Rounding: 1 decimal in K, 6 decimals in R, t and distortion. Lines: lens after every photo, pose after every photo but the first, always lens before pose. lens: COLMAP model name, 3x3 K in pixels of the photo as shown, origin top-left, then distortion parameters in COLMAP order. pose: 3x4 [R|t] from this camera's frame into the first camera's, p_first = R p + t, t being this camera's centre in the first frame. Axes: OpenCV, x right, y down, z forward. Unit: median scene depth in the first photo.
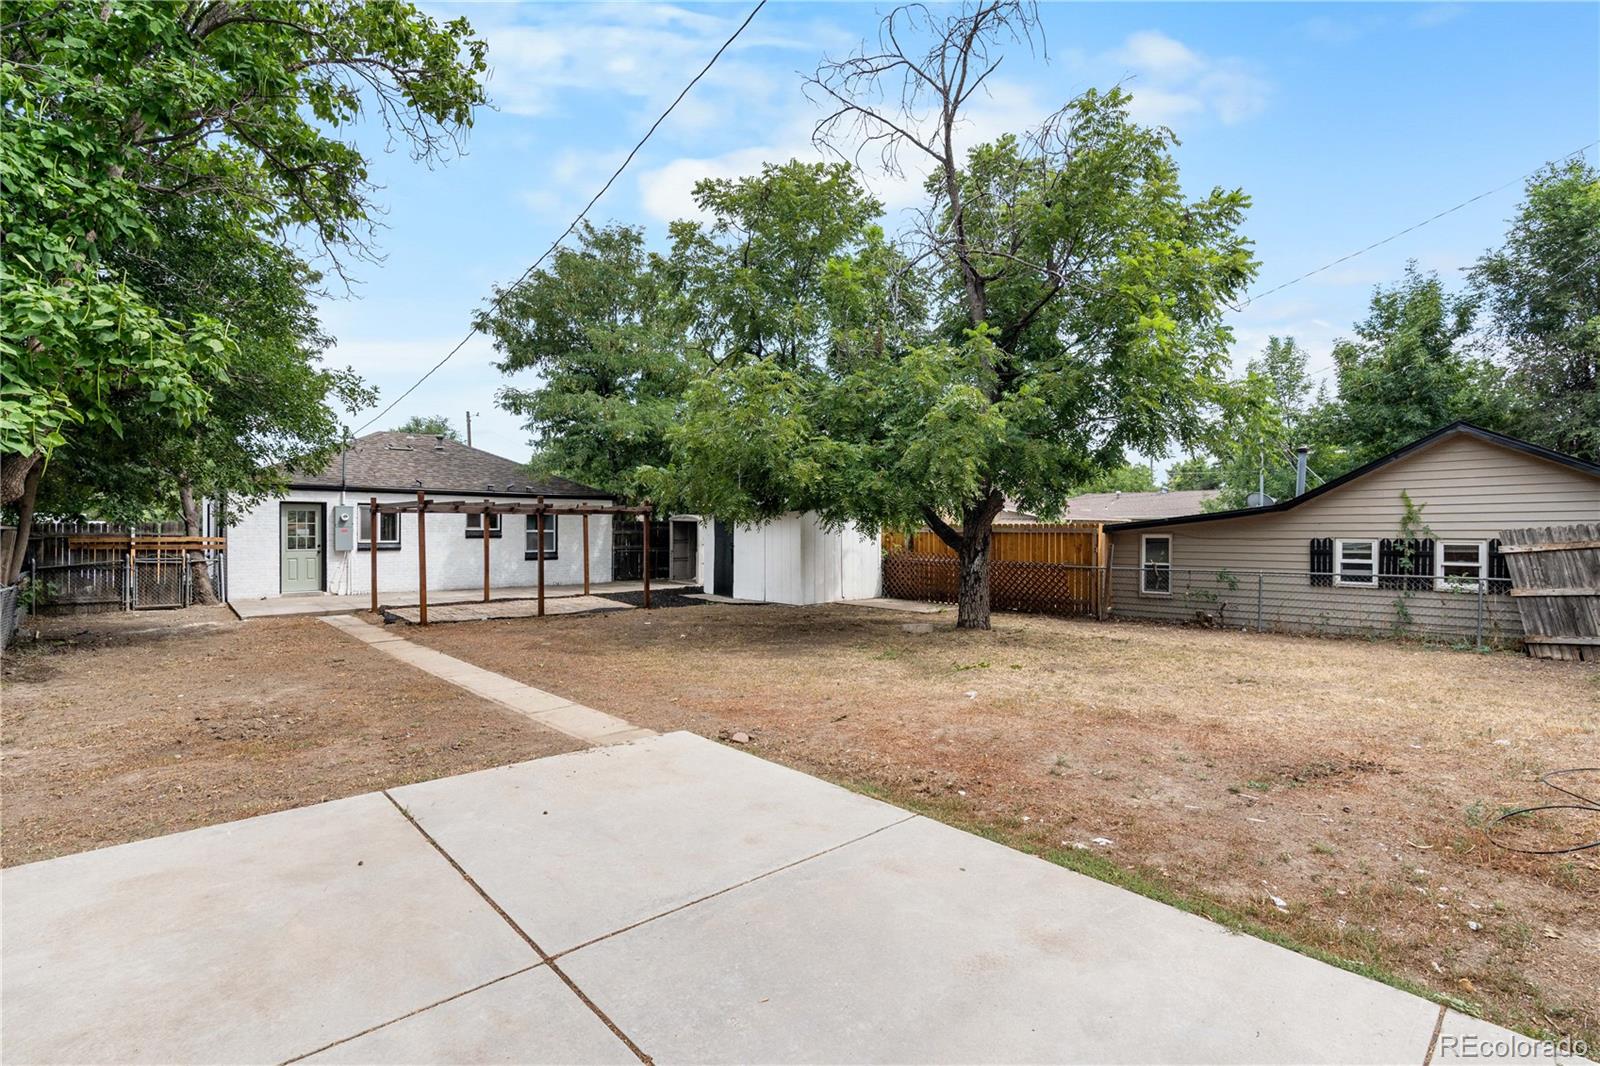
lens RADIAL K [[687.2, 0, 767.6], [0, 687.2, 523.8], [0, 0, 1]] dist [0.001037, 0.000379]
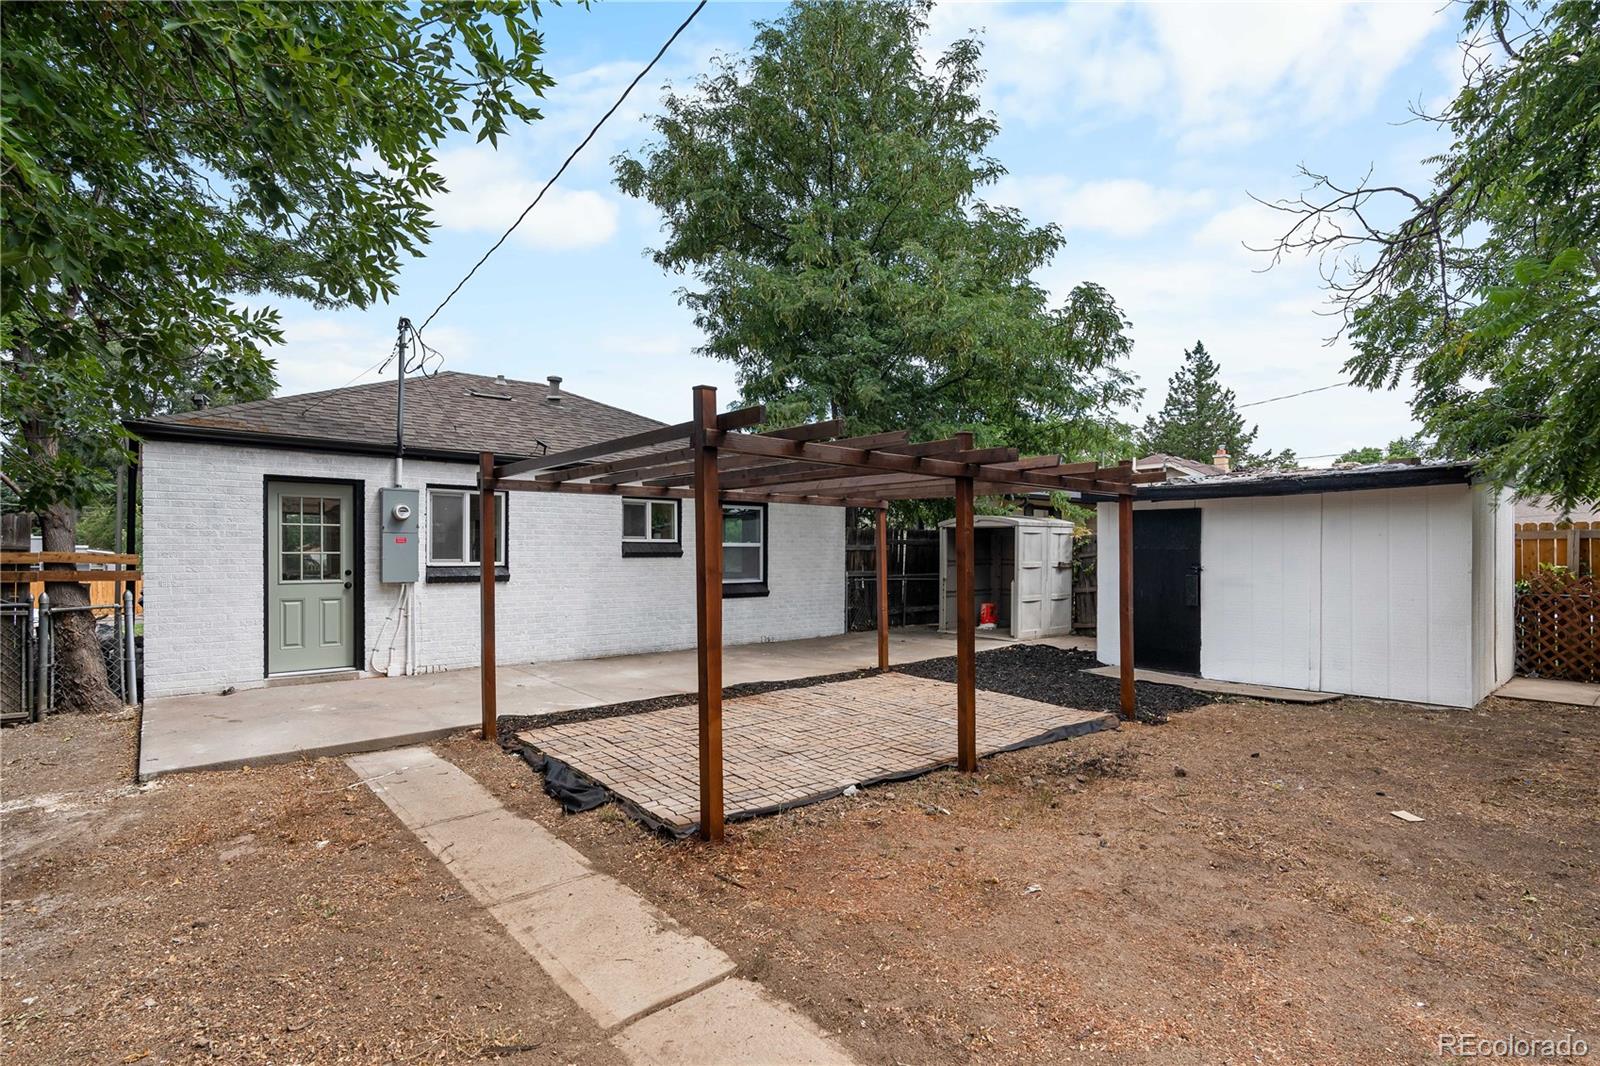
lens RADIAL K [[735.3, 0, 800.9], [0, 735.3, 540.3], [0, 0, 1]] dist [-0.005952, 0.000620]
pose [[0.999894, -0.006200, -0.013204, -0.328706], [0.006032, 0.999900, -0.012762, 0.017860], [0.013282, 0.012681, 0.999831, 0.490994]]
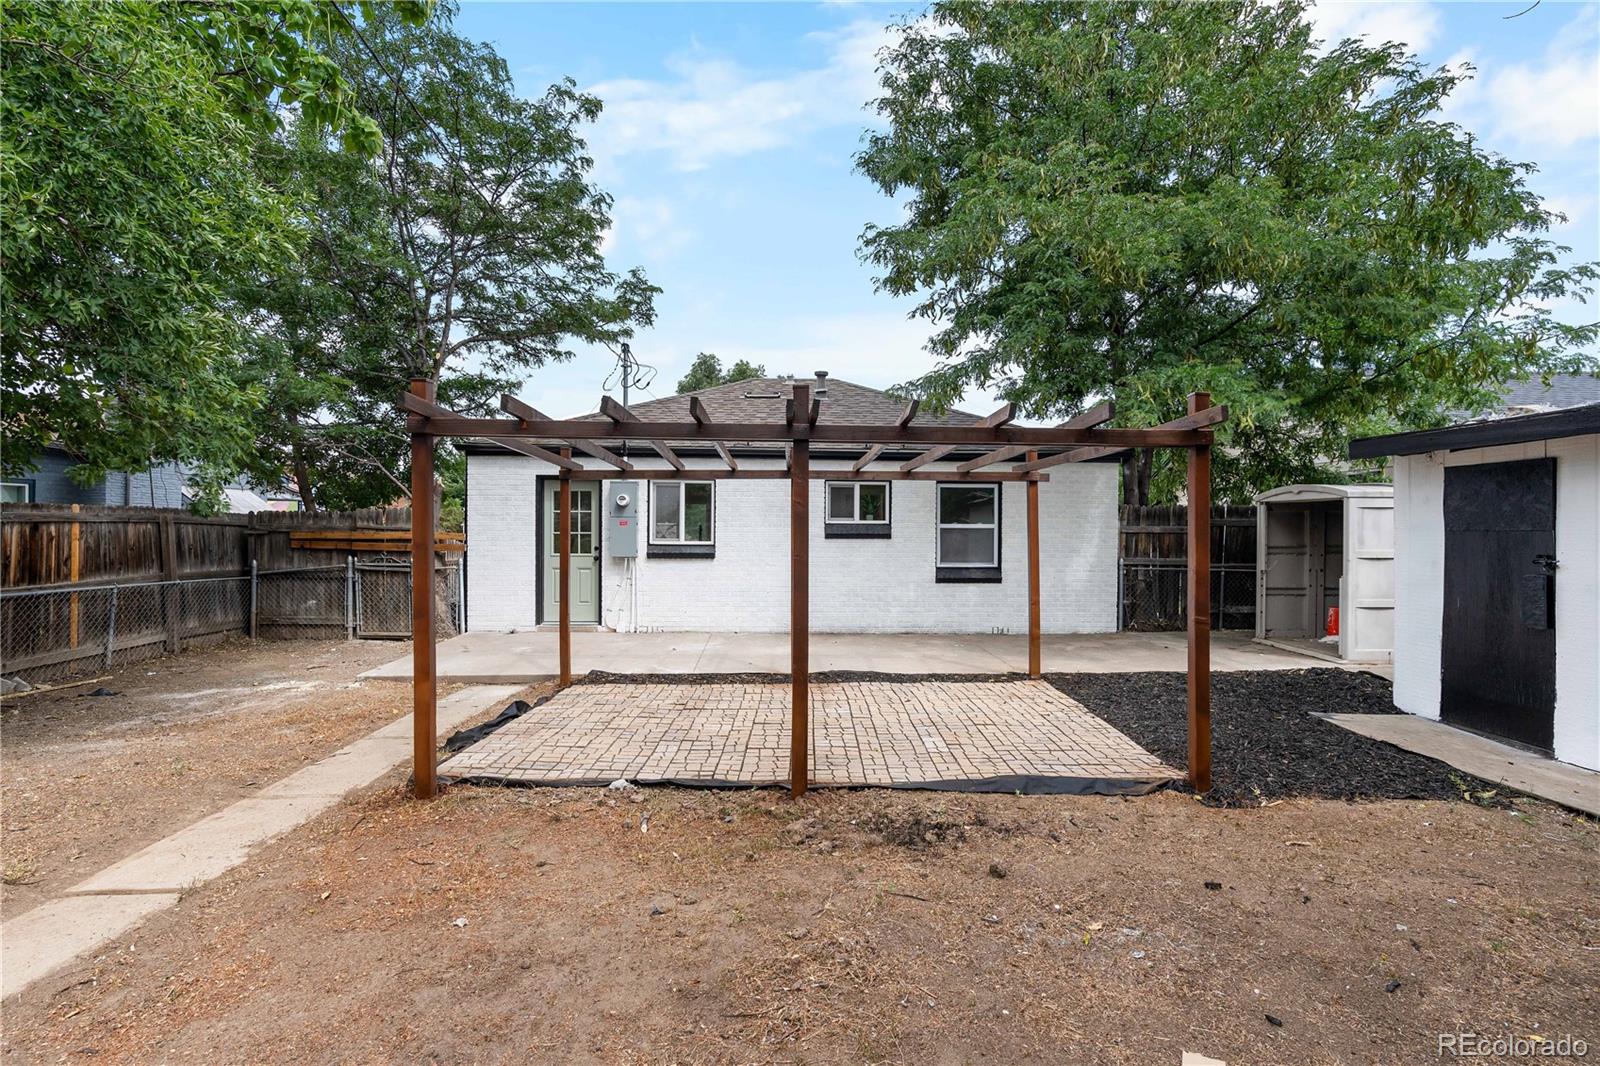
lens RADIAL K [[718.8, 0, 800.0], [0, 718.8, 533.0], [0, 0, 1]] dist [-0.002470, 0.000070]
pose [[0.784334, -0.003788, -0.620328, -0.114509], [0.002481, 0.999993, -0.002969, 0.020495], [0.620334, 0.000790, 0.784337, 0.604247]]
